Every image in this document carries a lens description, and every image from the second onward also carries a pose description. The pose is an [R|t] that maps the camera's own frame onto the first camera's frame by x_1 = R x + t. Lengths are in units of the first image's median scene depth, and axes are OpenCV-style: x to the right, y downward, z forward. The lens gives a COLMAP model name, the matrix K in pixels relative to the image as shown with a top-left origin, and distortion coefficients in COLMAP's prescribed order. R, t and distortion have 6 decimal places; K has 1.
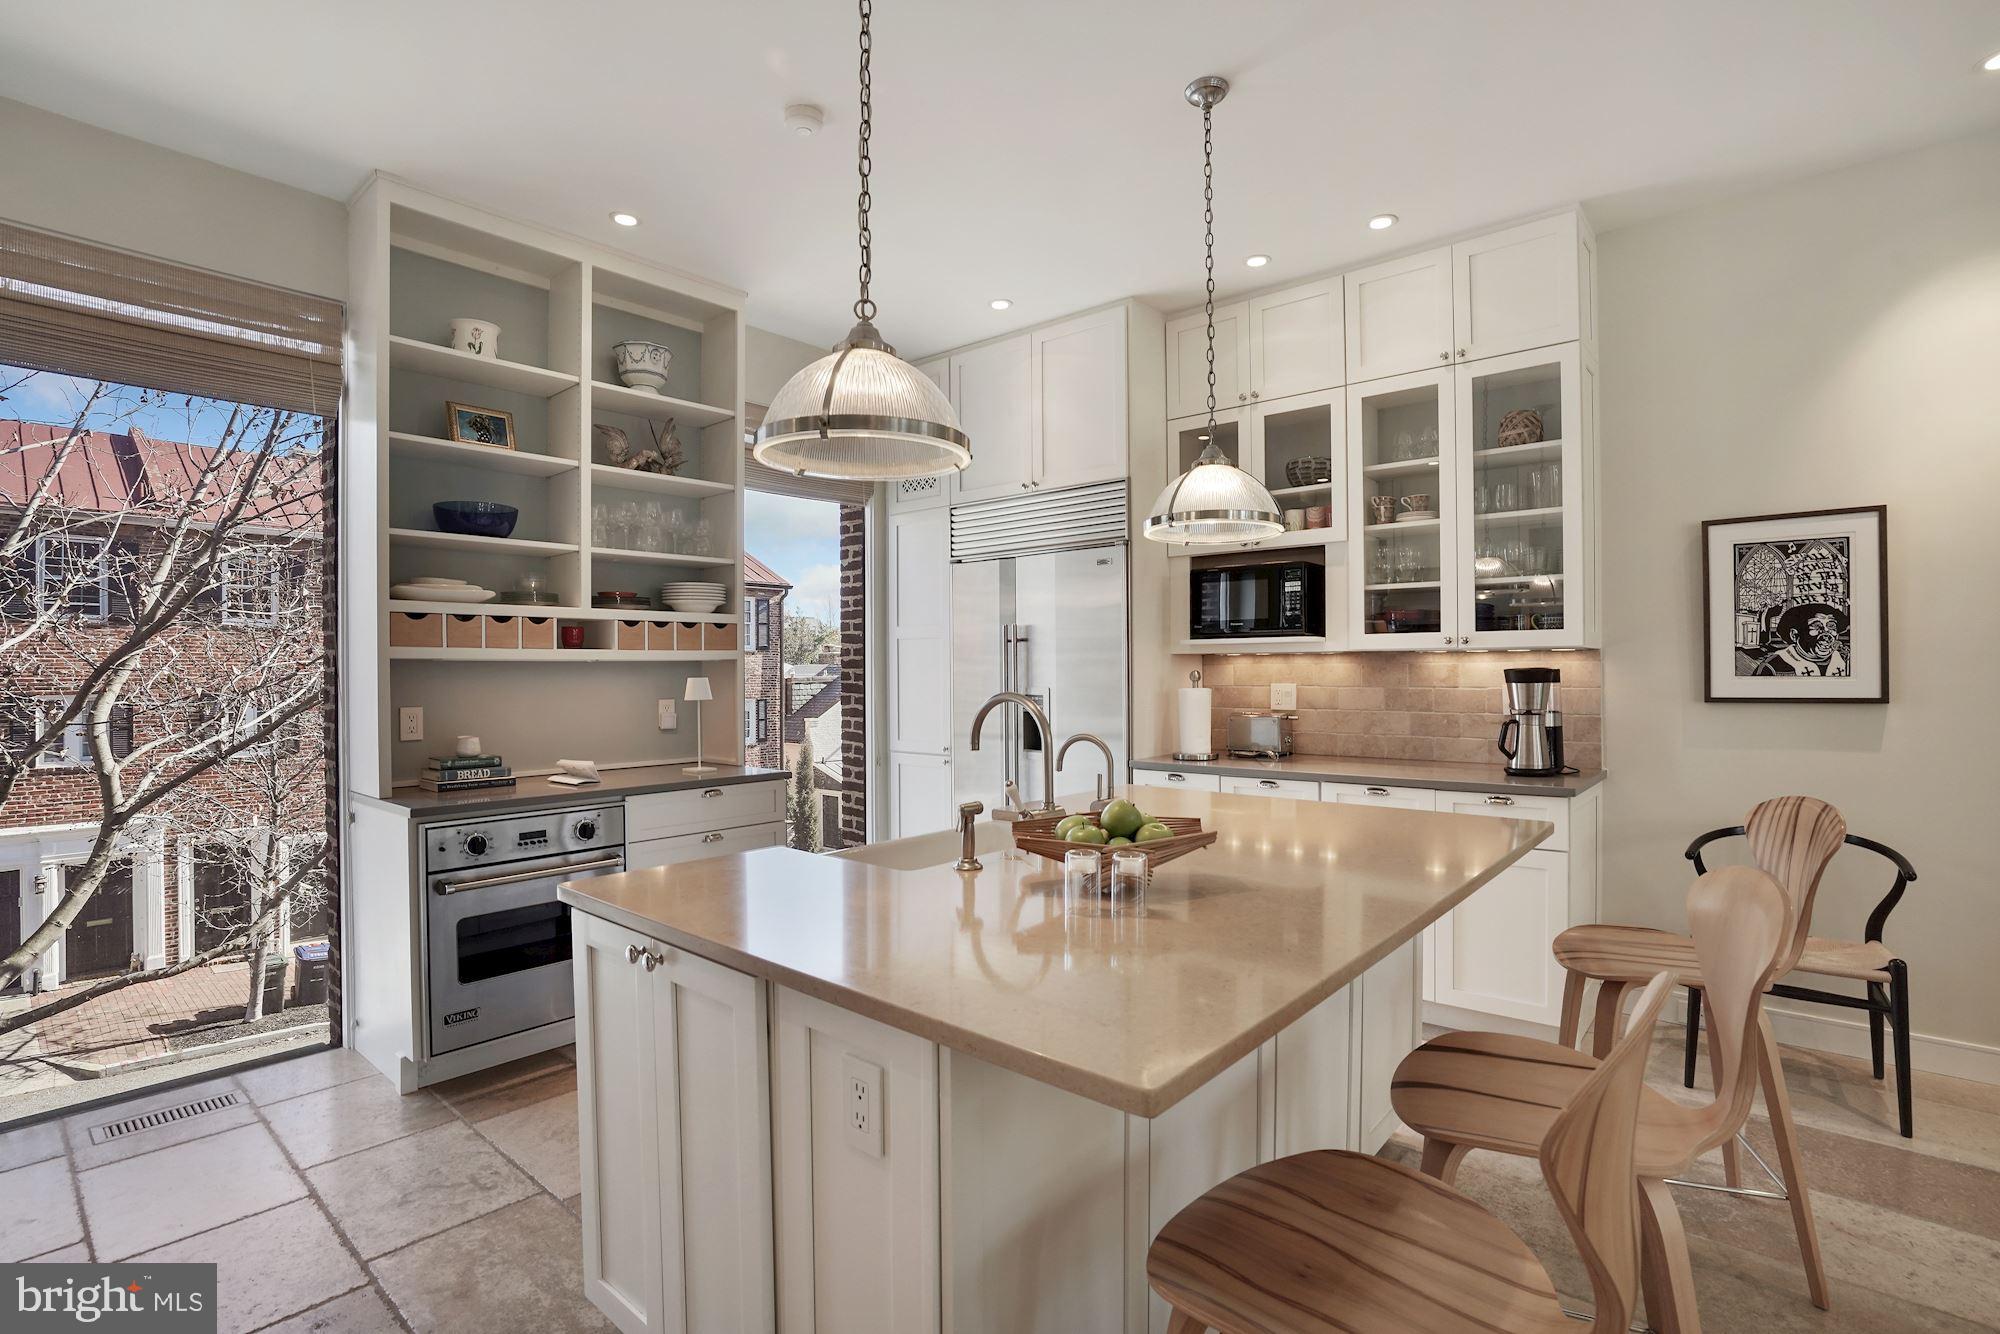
lens RADIAL K [[919.8, 0, 1007.1], [0, 919.8, 664.6], [0, 0, 1]] dist [-0.071519, 0.023544]
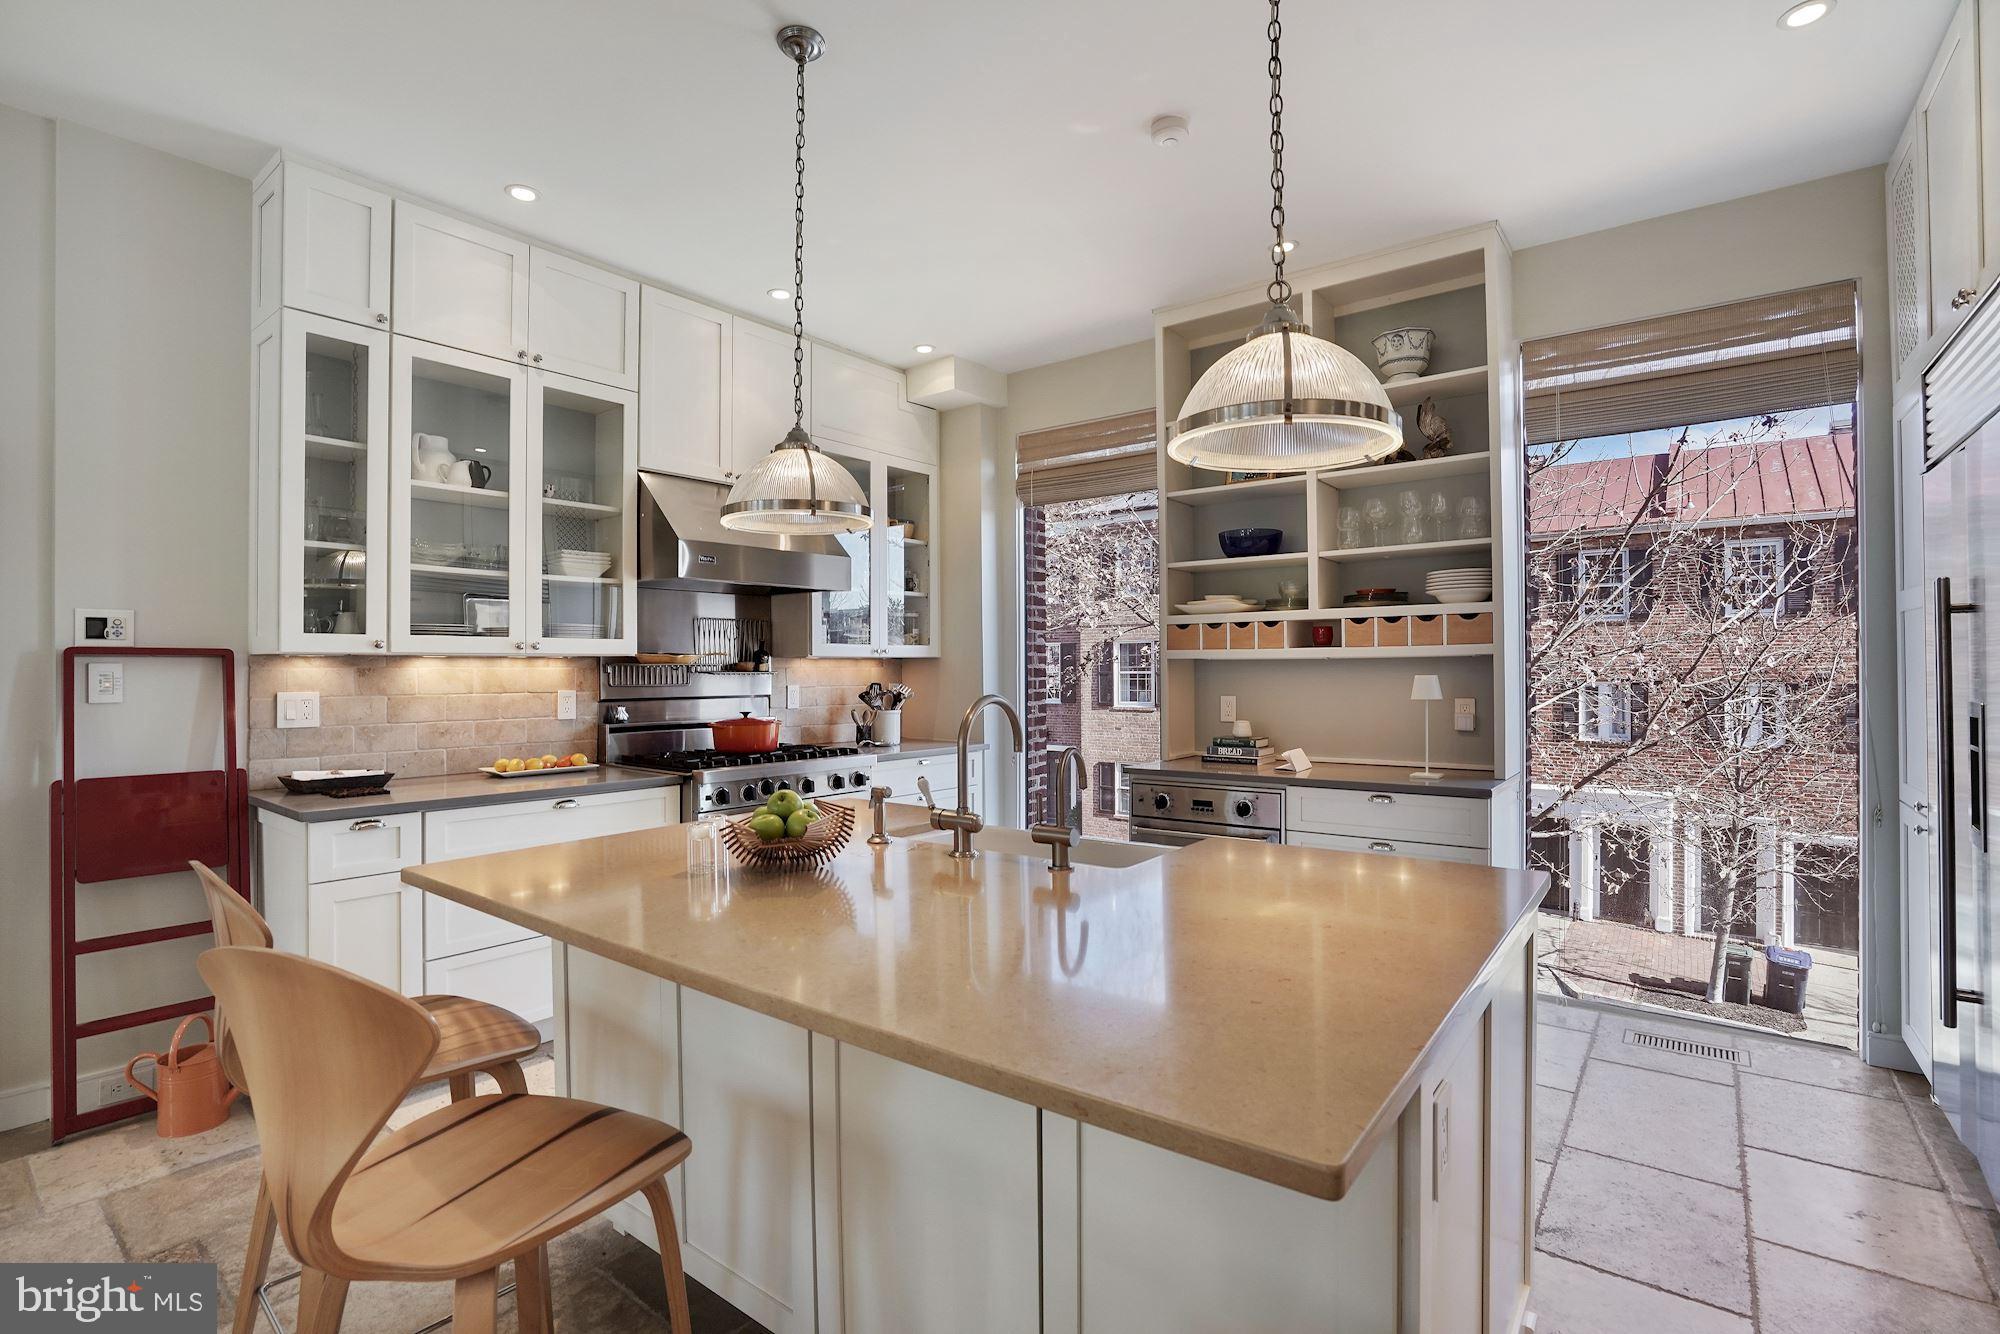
lens RADIAL K [[919.8, 0, 1007.1], [0, 919.8, 664.6], [0, 0, 1]] dist [-0.071519, 0.023544]
pose [[0.057232, 0.001862, -0.998359, 1.315152], [0.010099, 0.999946, 0.002444, -0.007131], [0.998310, -0.010222, 0.057210, 1.272391]]
